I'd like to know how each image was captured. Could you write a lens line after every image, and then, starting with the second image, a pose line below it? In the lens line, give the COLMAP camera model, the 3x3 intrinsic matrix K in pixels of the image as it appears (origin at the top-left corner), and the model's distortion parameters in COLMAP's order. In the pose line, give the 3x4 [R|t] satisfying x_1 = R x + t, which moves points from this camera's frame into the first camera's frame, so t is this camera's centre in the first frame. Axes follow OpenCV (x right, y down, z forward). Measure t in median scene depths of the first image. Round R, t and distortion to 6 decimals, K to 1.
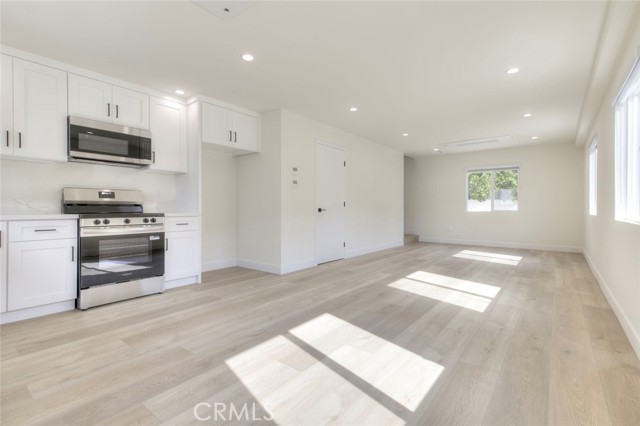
lens RADIAL K [[304.8, 0, 318.5], [0, 304.8, 206.8], [0, 0, 1]] dist [0.005425, -0.000006]
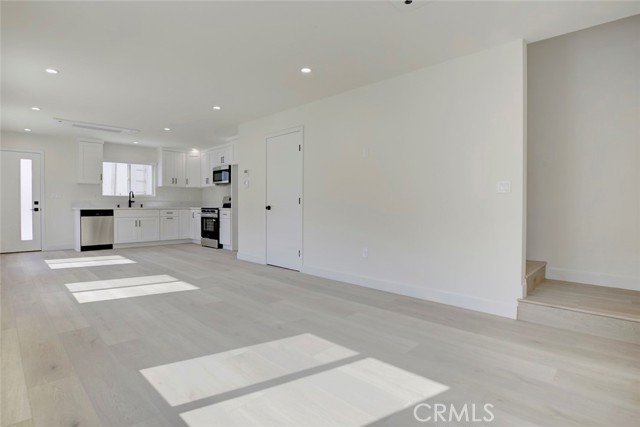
lens RADIAL K [[332.6, 0, 316.8], [0, 332.6, 208.5], [0, 0, 1]] dist [-0.026942, -0.000795]
pose [[-0.137175, 0.009563, -0.990501, 1.559800], [0.001687, 0.999954, 0.009420, 0.007449], [0.990545, -0.000379, -0.137185, 1.997987]]
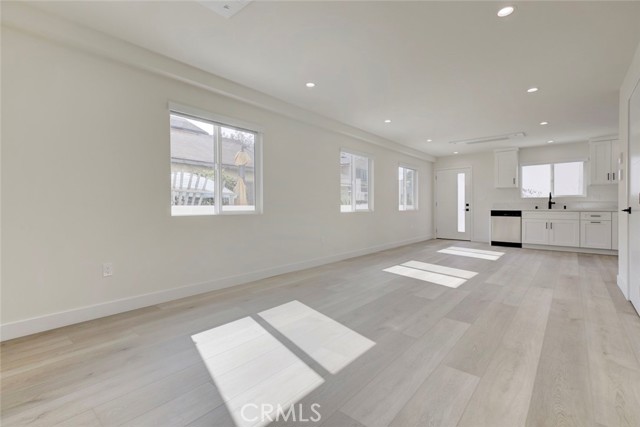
lens RADIAL K [[290.6, 0, 315.4], [0, 290.6, 206.7], [0, 0, 1]] dist [0.017691, -0.000580]
pose [[-0.996845, -0.001834, 0.079350, 0.868964], [-0.002035, 0.999995, -0.002445, 0.011888], [-0.079345, -0.002599, -0.996844, 2.521661]]
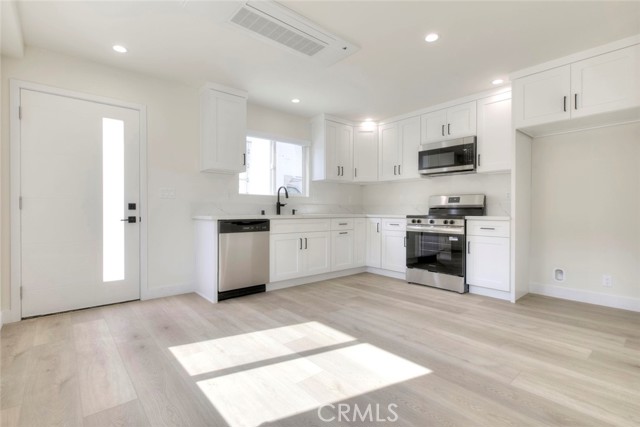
lens RADIAL K [[304.8, 0, 317.2], [0, 304.8, 210.0], [0, 0, 1]] dist [0.005425, -0.000006]
pose [[-0.207204, -0.000910, -0.978297, 0.615225], [0.001645, 0.999998, -0.001279, 0.001584], [0.978296, -0.001875, -0.207203, 0.764776]]
